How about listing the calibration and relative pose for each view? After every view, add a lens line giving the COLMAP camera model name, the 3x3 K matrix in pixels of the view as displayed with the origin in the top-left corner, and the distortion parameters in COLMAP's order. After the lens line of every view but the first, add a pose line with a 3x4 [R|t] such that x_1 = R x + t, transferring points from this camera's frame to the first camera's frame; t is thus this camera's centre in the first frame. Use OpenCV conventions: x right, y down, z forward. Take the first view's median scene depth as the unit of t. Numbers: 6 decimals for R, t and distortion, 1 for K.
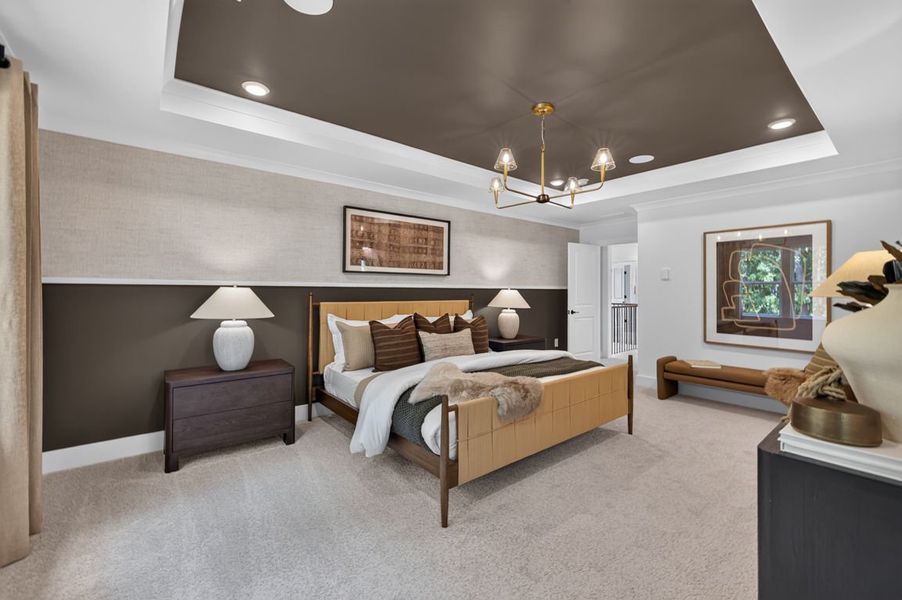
lens RADIAL K [[376.2, 0, 444.0], [0, 376.2, 298.8], [0, 0, 1]] dist [-0.000363, -0.000989]
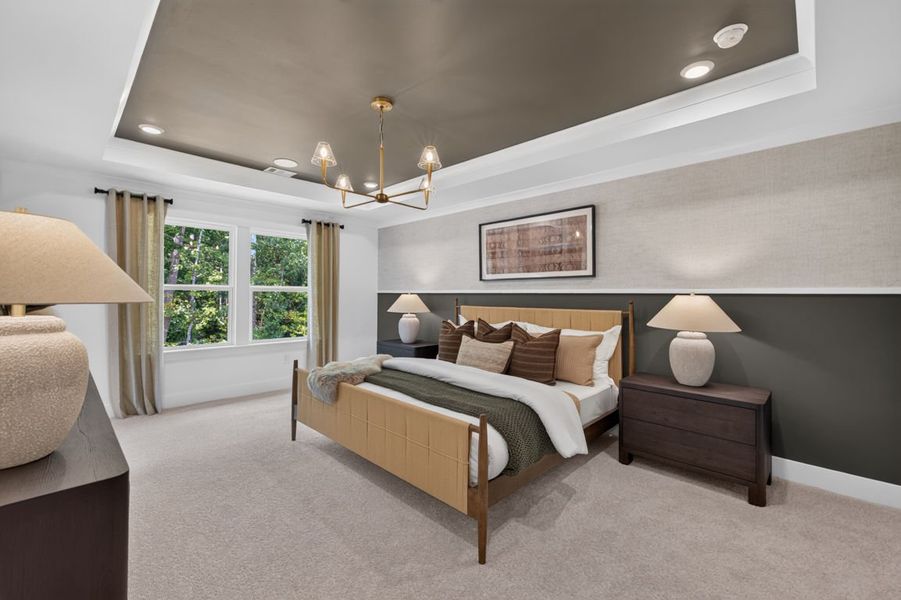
lens RADIAL K [[375.8, 0, 443.2], [0, 375.8, 294.5], [0, 0, 1]] dist [-0.000363, -0.000989]
pose [[0.112872, -0.008190, -0.993576, 0.812849], [-0.029460, 0.999499, -0.011586, -0.010398], [0.993173, 0.030579, 0.112574, 0.697356]]
